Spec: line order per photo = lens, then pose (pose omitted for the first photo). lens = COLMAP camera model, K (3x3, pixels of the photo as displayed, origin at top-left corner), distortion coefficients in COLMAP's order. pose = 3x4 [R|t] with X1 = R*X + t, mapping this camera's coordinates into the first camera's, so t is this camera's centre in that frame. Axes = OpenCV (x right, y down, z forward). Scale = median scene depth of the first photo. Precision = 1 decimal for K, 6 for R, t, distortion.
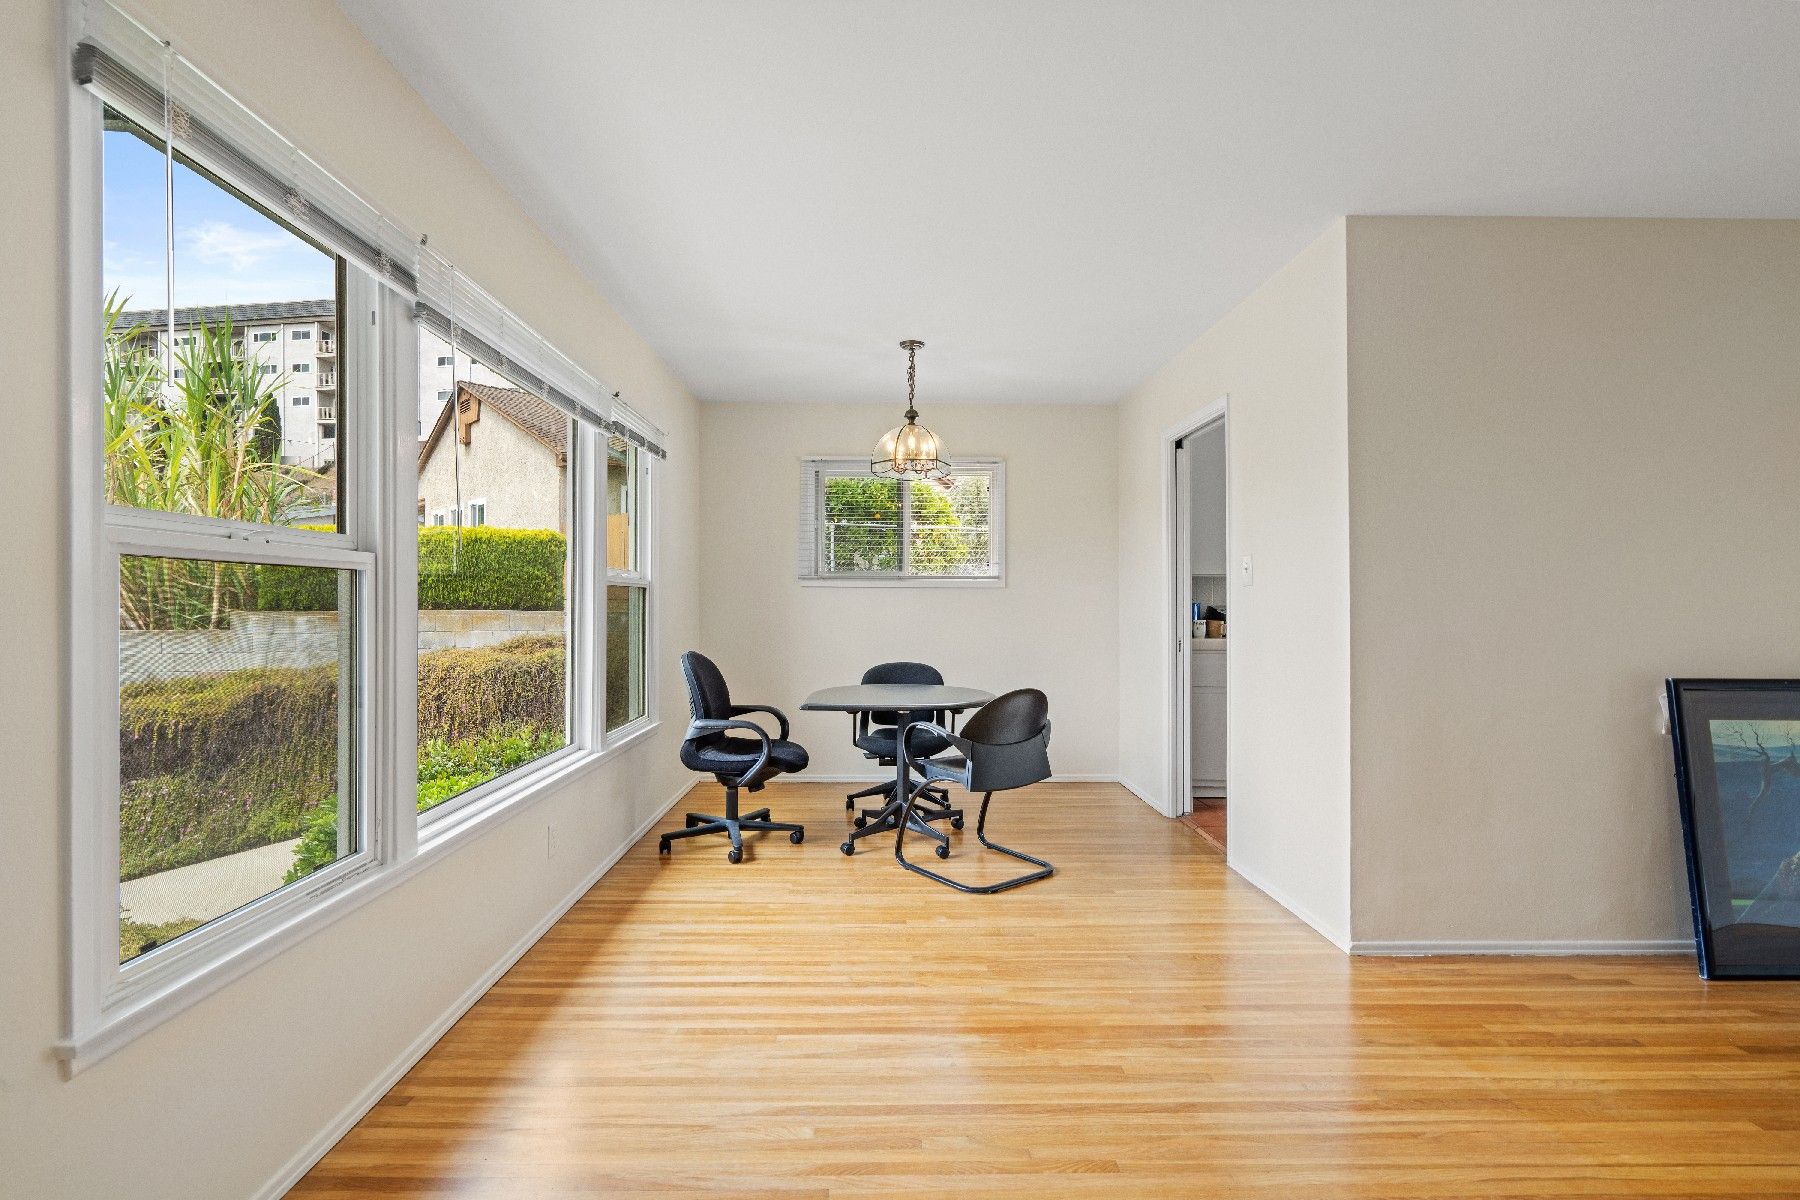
lens RADIAL K [[822.2, 0, 903.7], [0, 822.2, 601.5], [0, 0, 1]] dist [-0.004236, 0.001973]
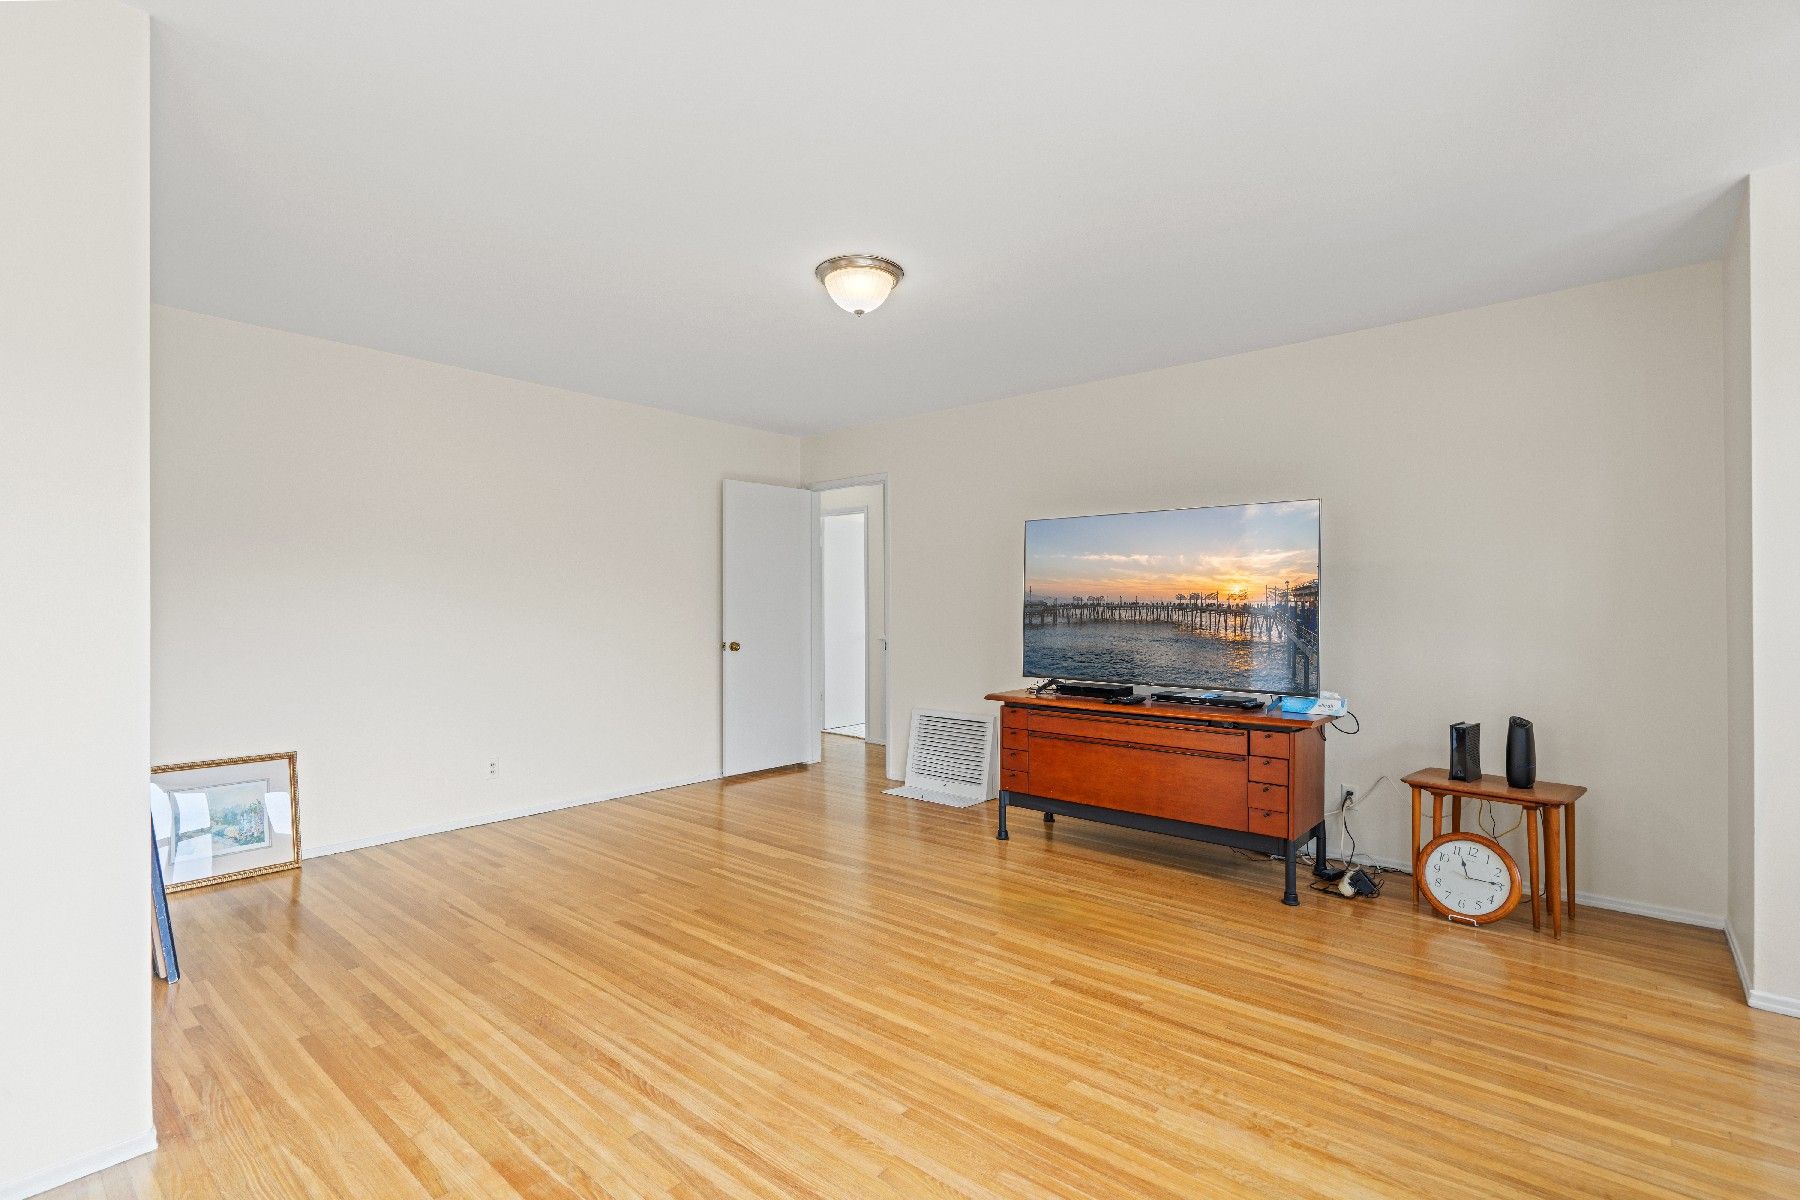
lens RADIAL K [[822.2, 0, 894.0], [0, 822.2, 604.2], [0, 0, 1]] dist [-0.004236, 0.001973]
pose [[-0.741674, -0.000018, 0.670760, -0.272395], [-0.003649, 0.999985, -0.004008, 0.000518], [-0.670750, -0.005420, -0.741663, 0.915156]]
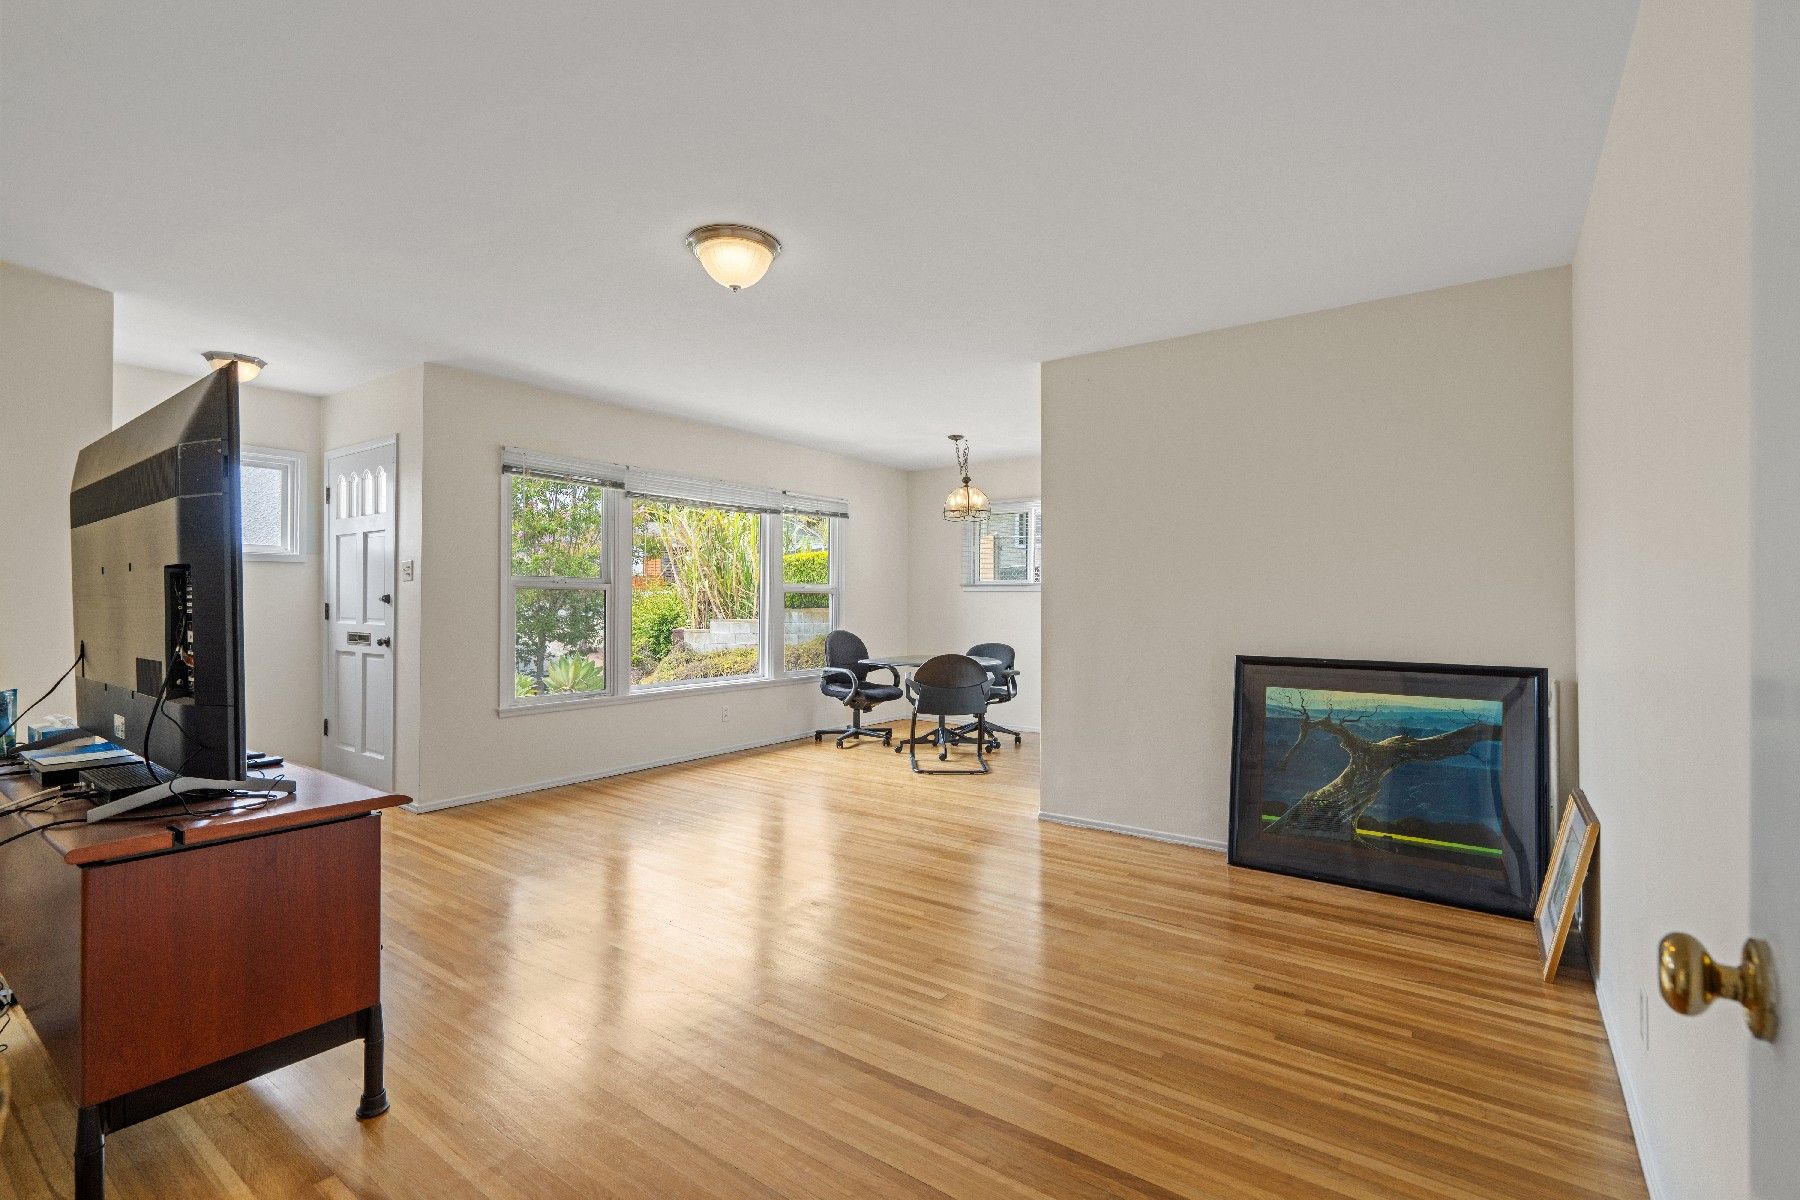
lens RADIAL K [[822.2, 0, 909.7], [0, 822.2, 598.3], [0, 0, 1]] dist [-0.004236, 0.001973]
pose [[0.802653, -0.004567, -0.596428, 1.101444], [0.001857, 0.999985, -0.005158, 0.001976], [0.596443, 0.003032, 0.802650, -0.385178]]
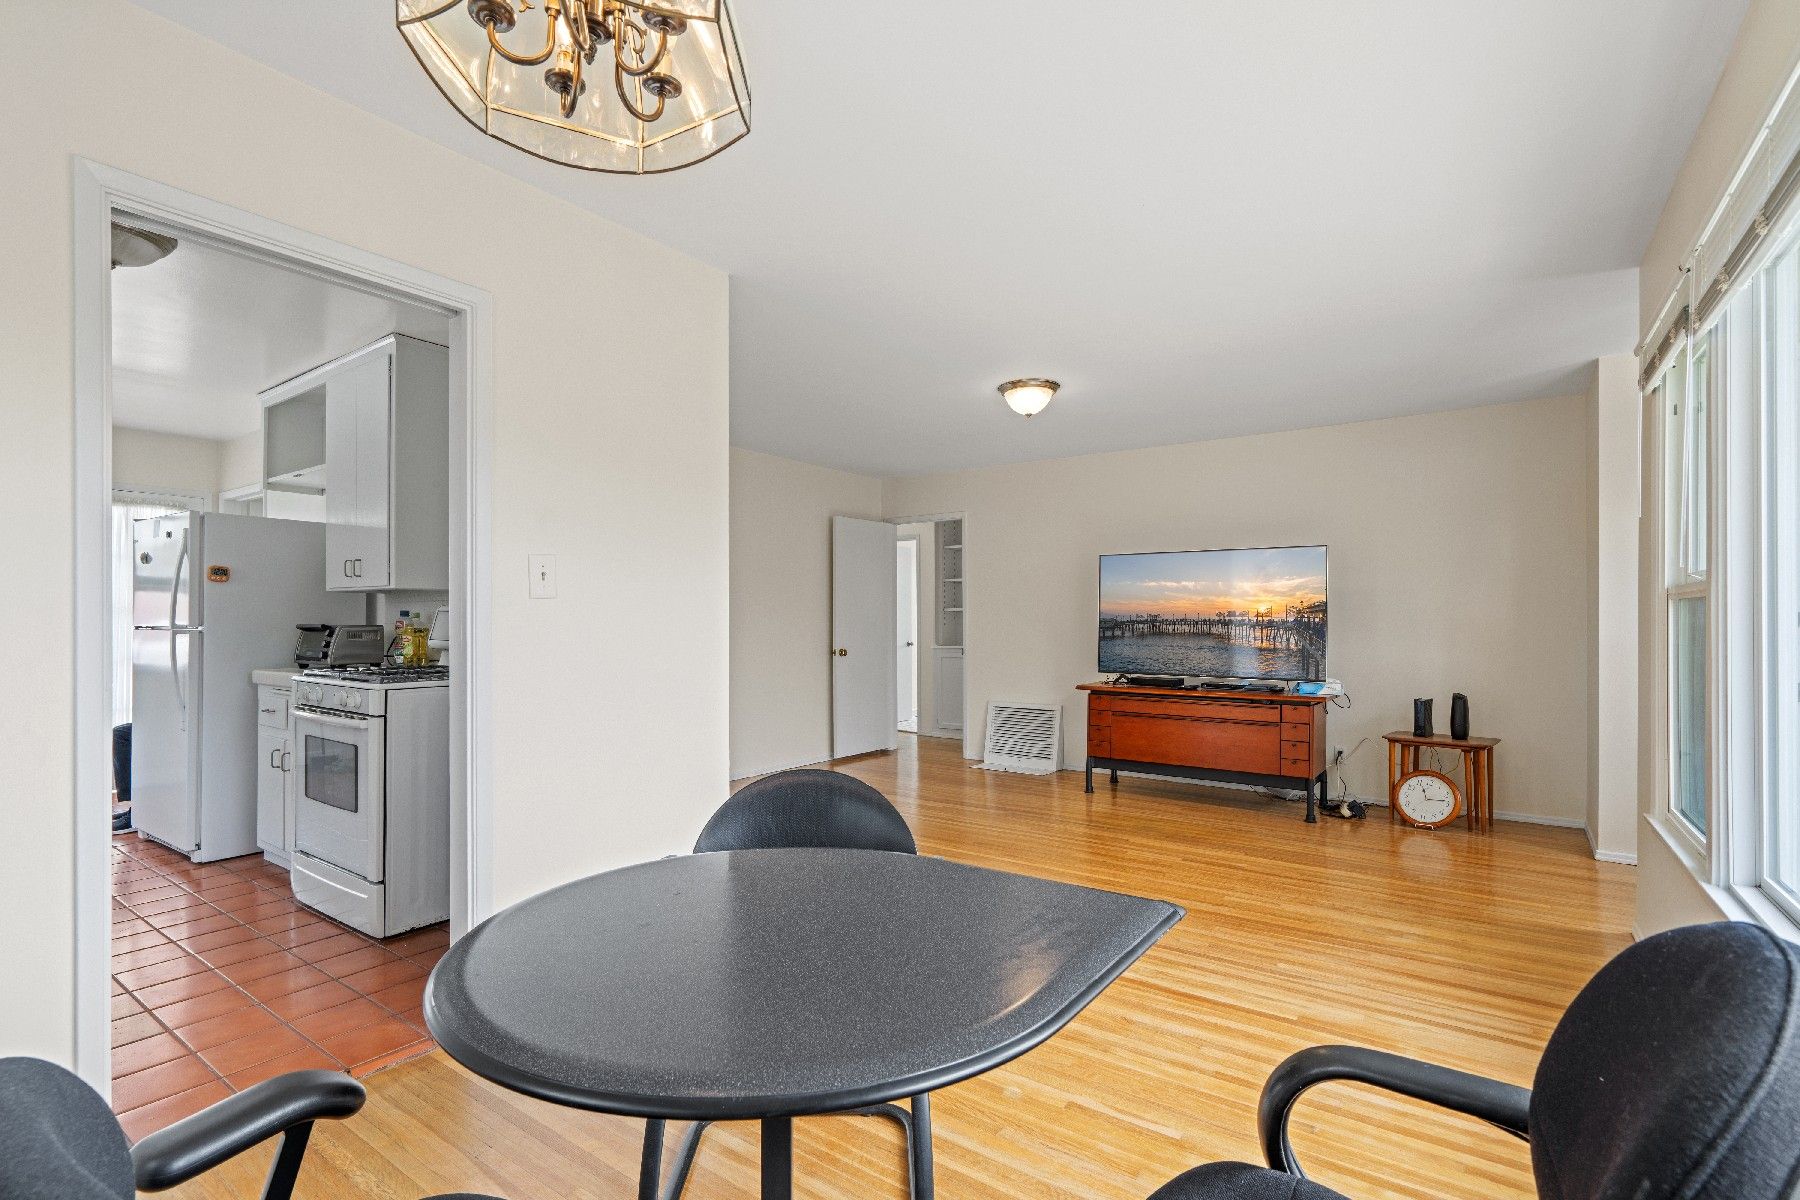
lens RADIAL K [[822.2, 0, 894.3], [0, 822.2, 618.1], [0, 0, 1]] dist [-0.004236, 0.001973]
pose [[-0.792623, -0.000215, 0.609712, -0.264643], [-0.003903, 0.999981, -0.004721, 0.004374], [-0.609700, -0.006121, -0.792609, 1.470033]]
